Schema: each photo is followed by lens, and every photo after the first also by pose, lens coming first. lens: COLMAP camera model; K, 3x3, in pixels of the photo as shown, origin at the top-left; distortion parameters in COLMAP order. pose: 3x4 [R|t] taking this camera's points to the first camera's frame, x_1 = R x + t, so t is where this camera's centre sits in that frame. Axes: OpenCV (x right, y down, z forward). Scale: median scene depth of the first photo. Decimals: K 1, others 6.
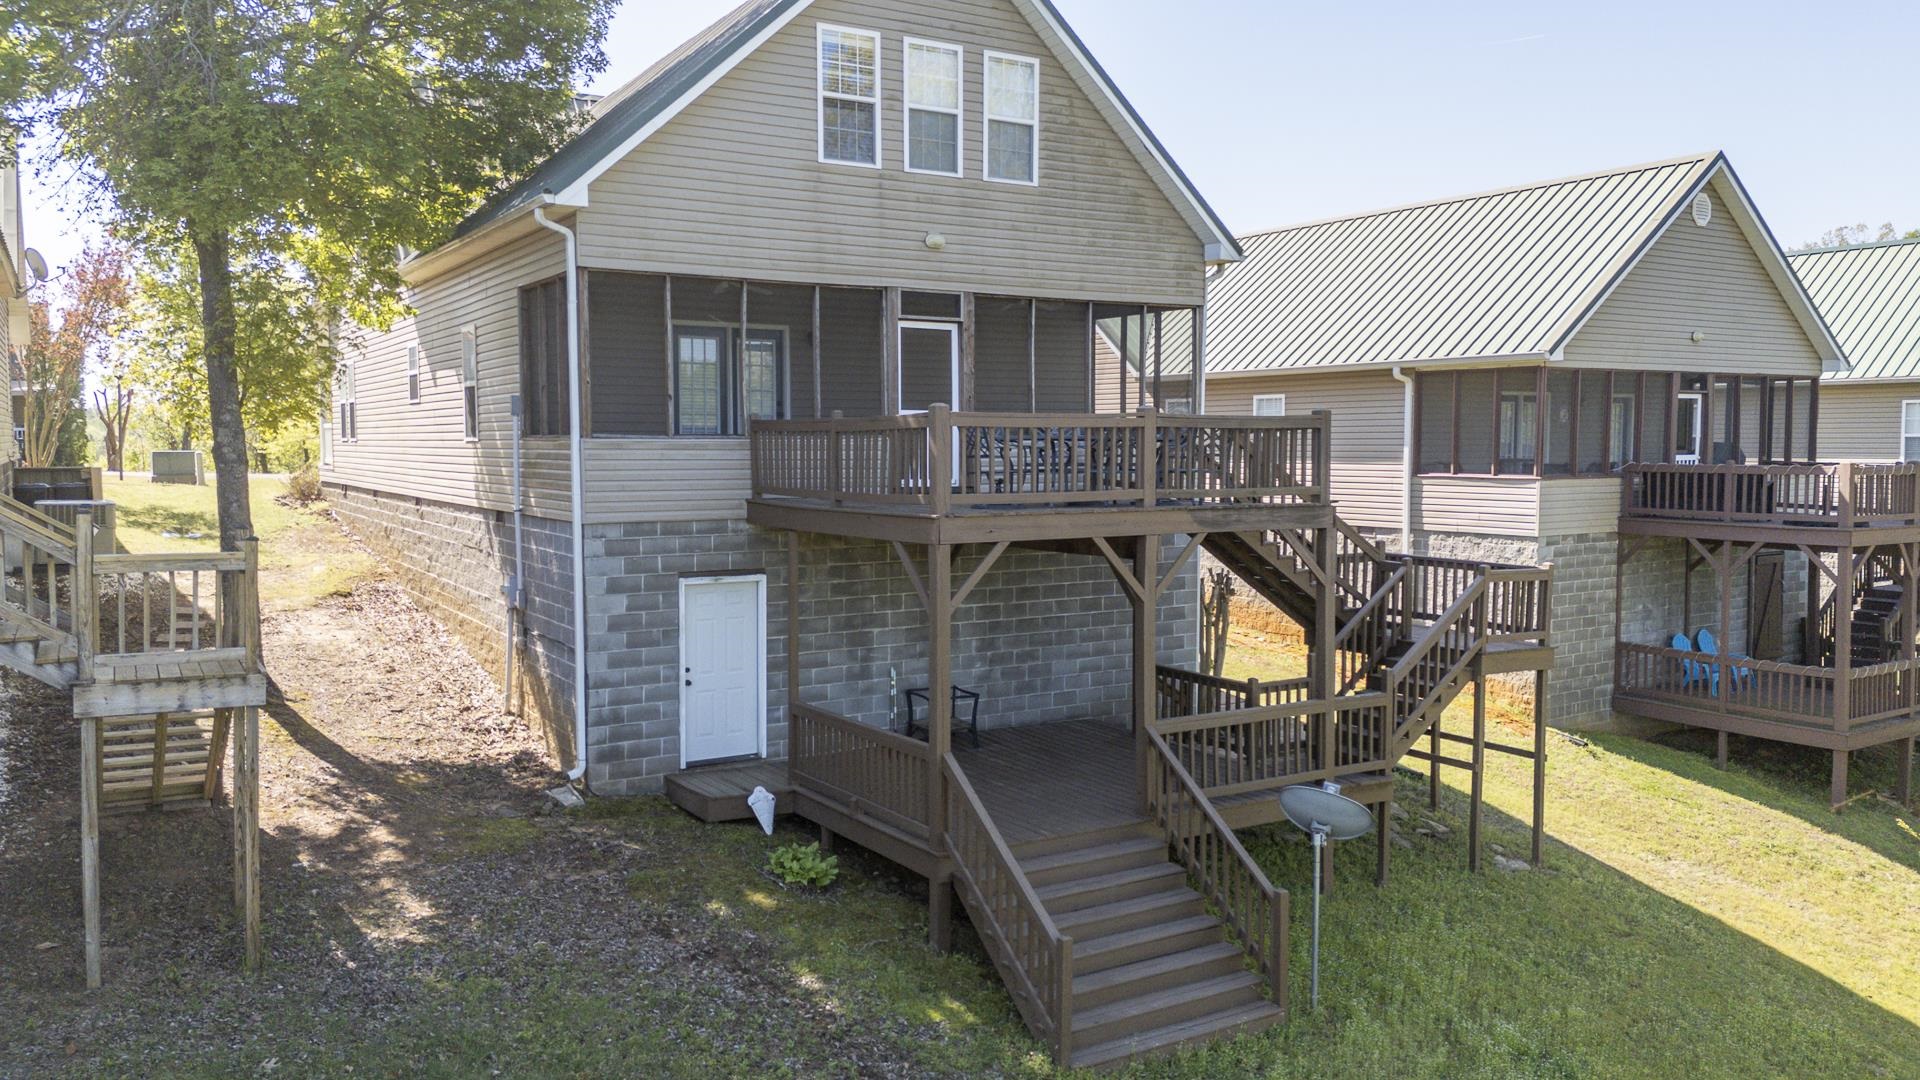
lens RADIAL K [[1448.7, 0, 964.0], [0, 1448.7, 527.4], [0, 0, 1]] dist [0.075868, -0.002776]
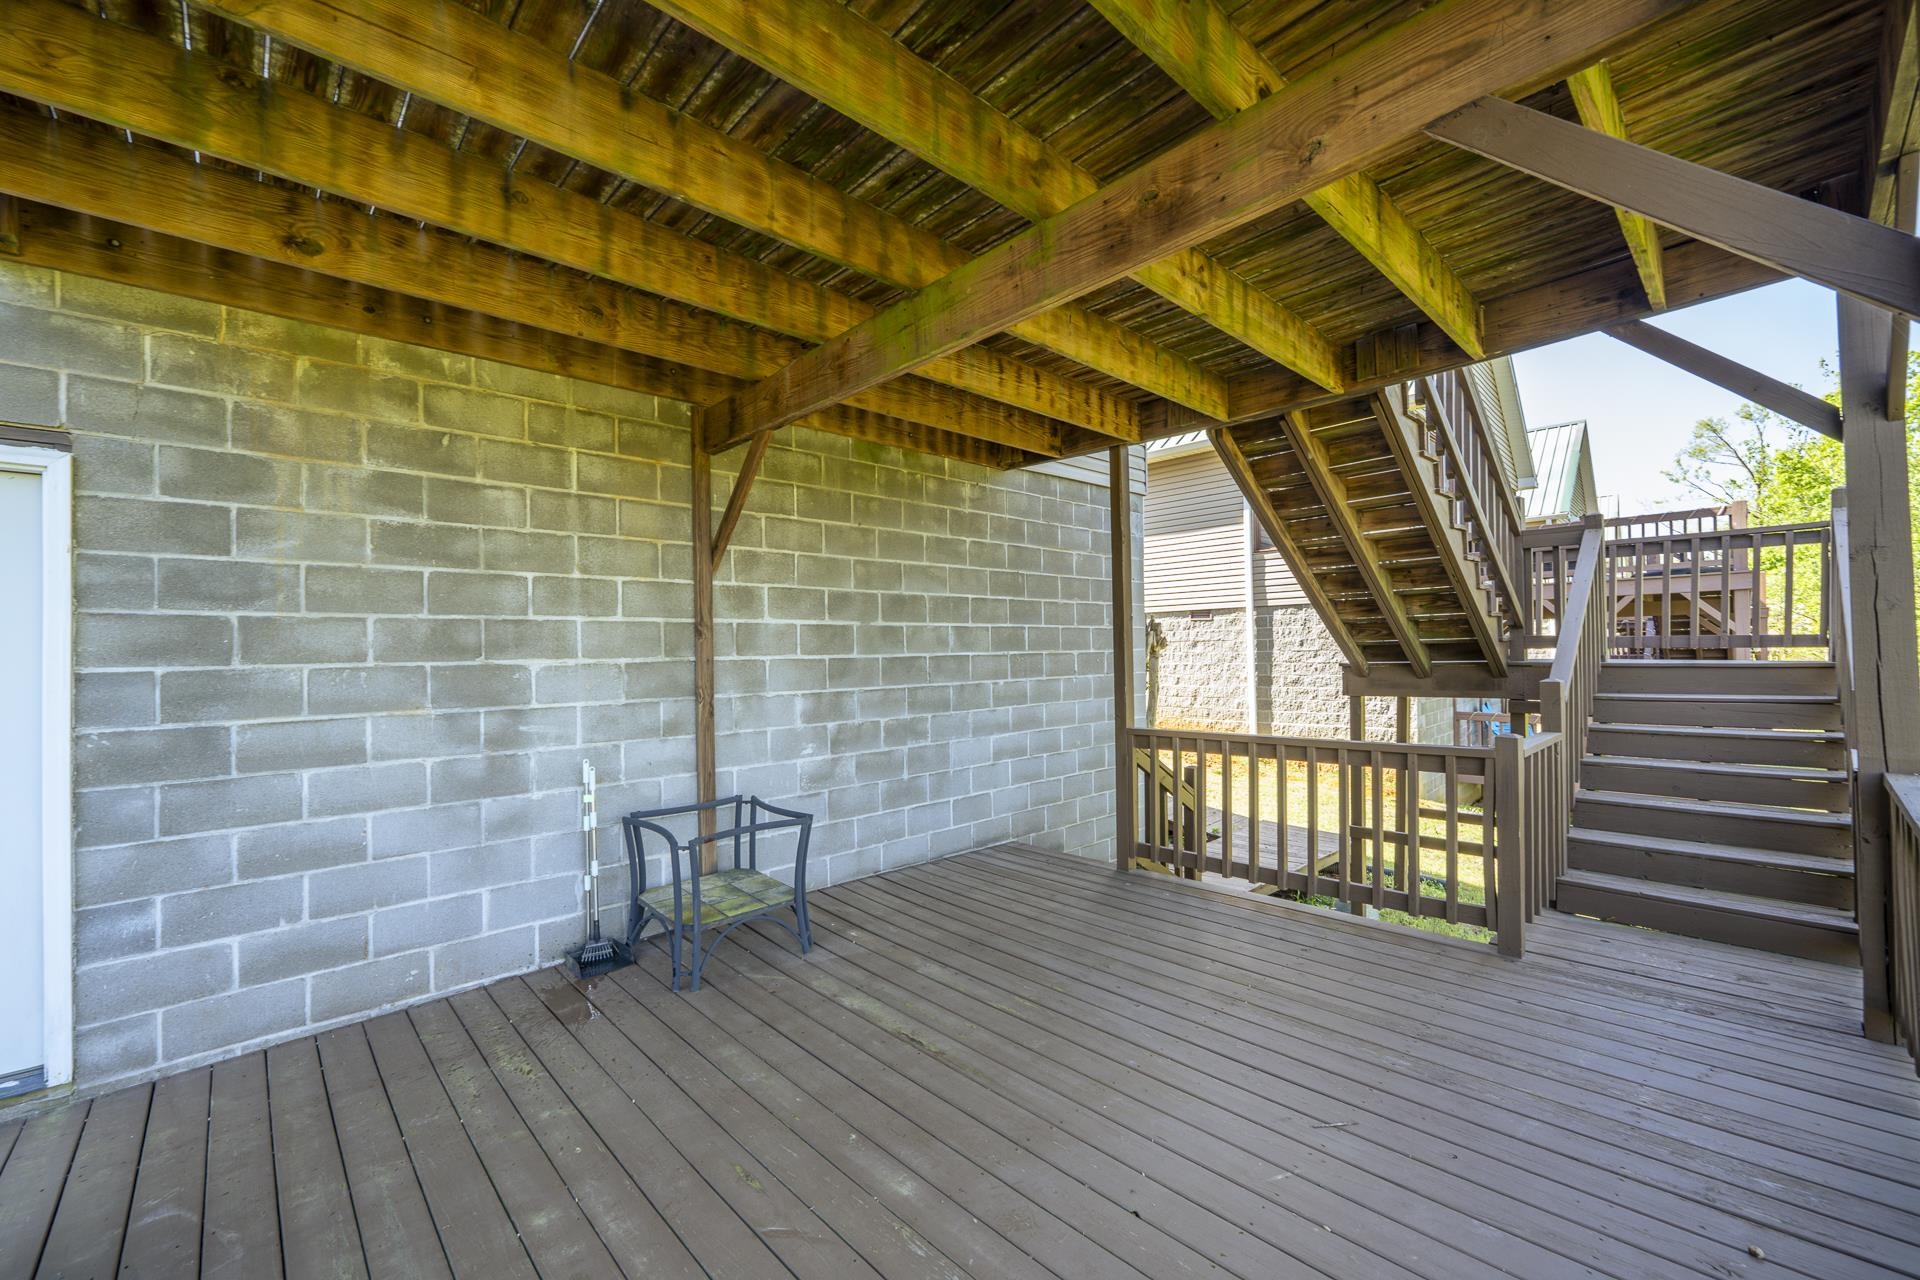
lens RADIAL K [[771.1, 0, 956.1], [0, 771.1, 644.1], [0, 0, 1]] dist [-0.002994, -0.000556]
pose [[0.979816, -0.012142, 0.199531, 0.007444], [0.026047, 0.997399, -0.067214, 0.080785], [-0.198196, 0.071055, 0.977584, 0.763062]]
